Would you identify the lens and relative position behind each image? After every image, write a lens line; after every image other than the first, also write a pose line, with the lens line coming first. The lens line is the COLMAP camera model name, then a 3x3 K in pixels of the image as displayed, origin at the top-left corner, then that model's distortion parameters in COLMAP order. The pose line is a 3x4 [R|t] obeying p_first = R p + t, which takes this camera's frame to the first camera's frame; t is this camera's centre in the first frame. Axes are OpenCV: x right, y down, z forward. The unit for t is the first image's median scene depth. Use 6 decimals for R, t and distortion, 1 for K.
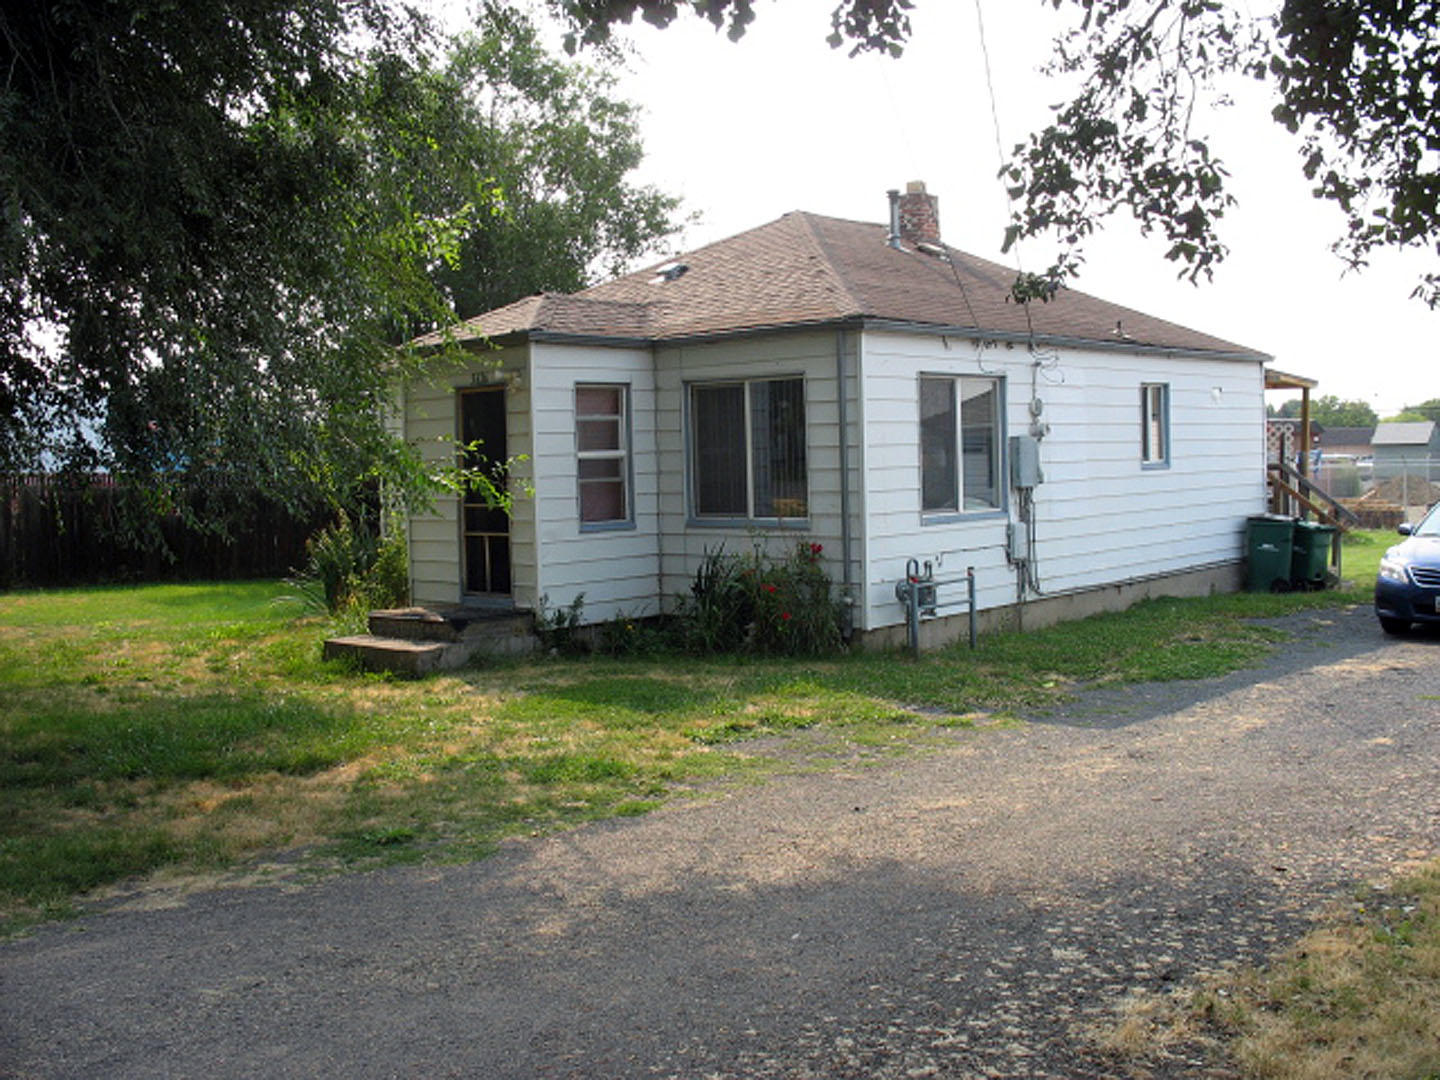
lens RADIAL K [[1500.0, 0, 730.9], [0, 1500.0, 547.9], [0, 0, 1]] dist [-0.186372, 0.204268]
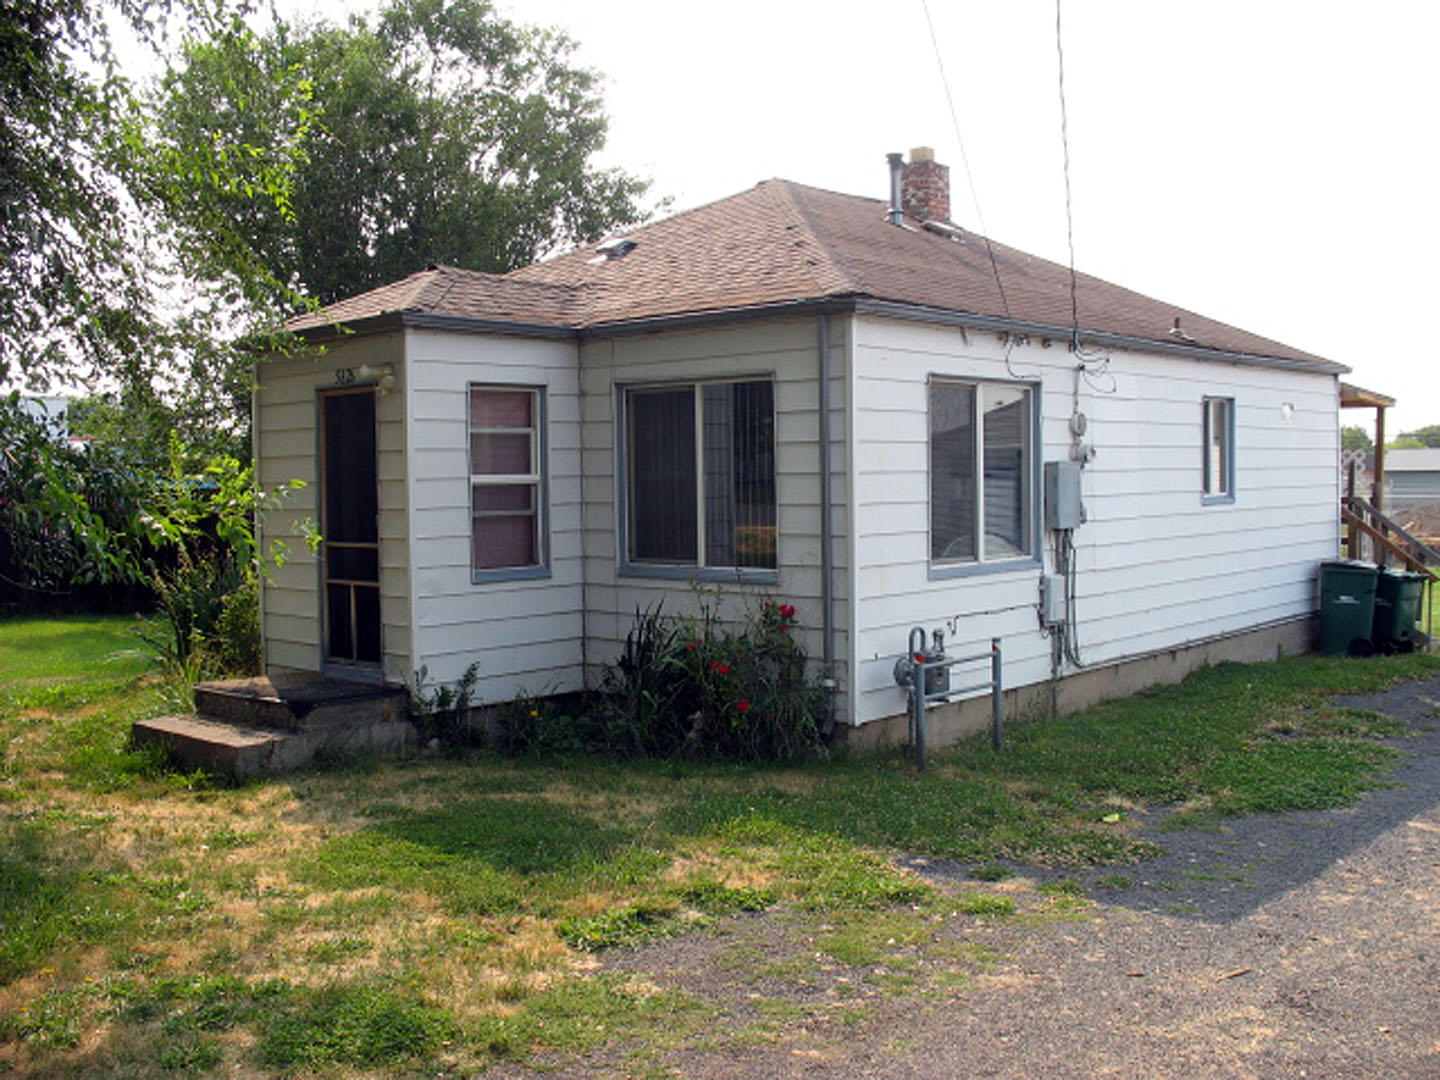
lens RADIAL K [[1500.0, 0, 730.9], [0, 1500.0, 547.9], [0, 0, 1]] dist [-0.186372, 0.204268]
pose [[0.999902, 0.012872, 0.005413, 0.024014], [-0.012808, 0.999848, -0.011848, -0.020811], [-0.005565, 0.011778, 0.999915, 0.253691]]
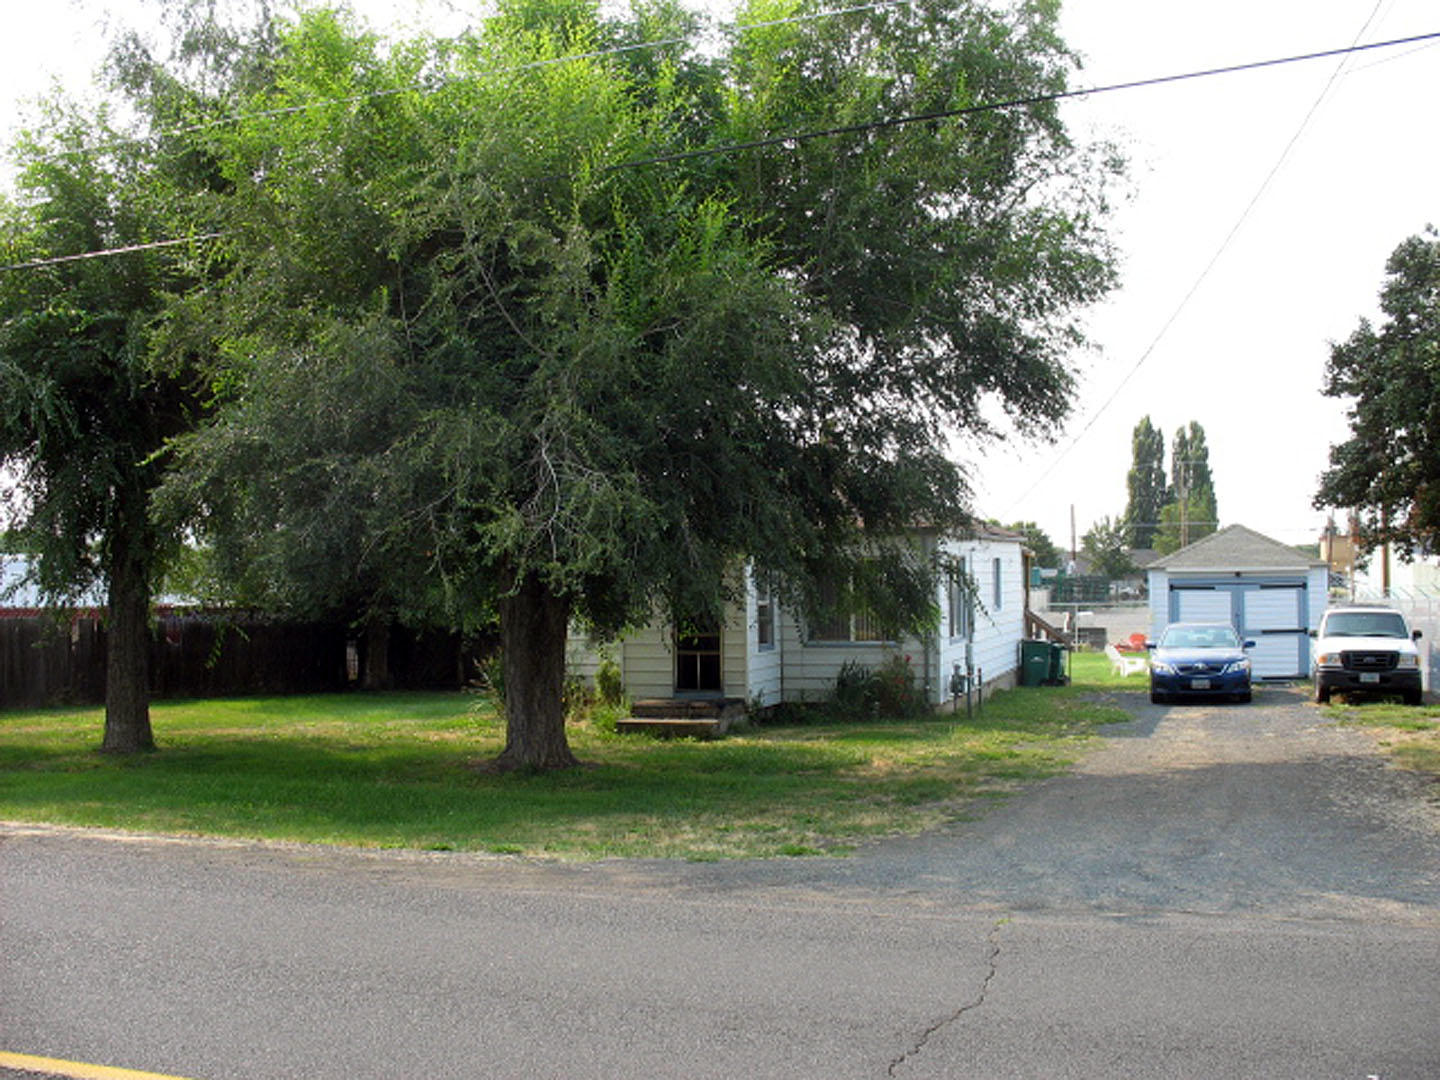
lens RADIAL K [[1500.0, 0, 730.9], [0, 1500.0, 547.9], [0, 0, 1]] dist [-0.186372, 0.204268]
pose [[0.923976, 0.018141, 0.382021, -0.756279], [0.016335, 0.996091, -0.086810, 0.018877], [-0.382102, 0.086450, 0.920067, -0.494976]]
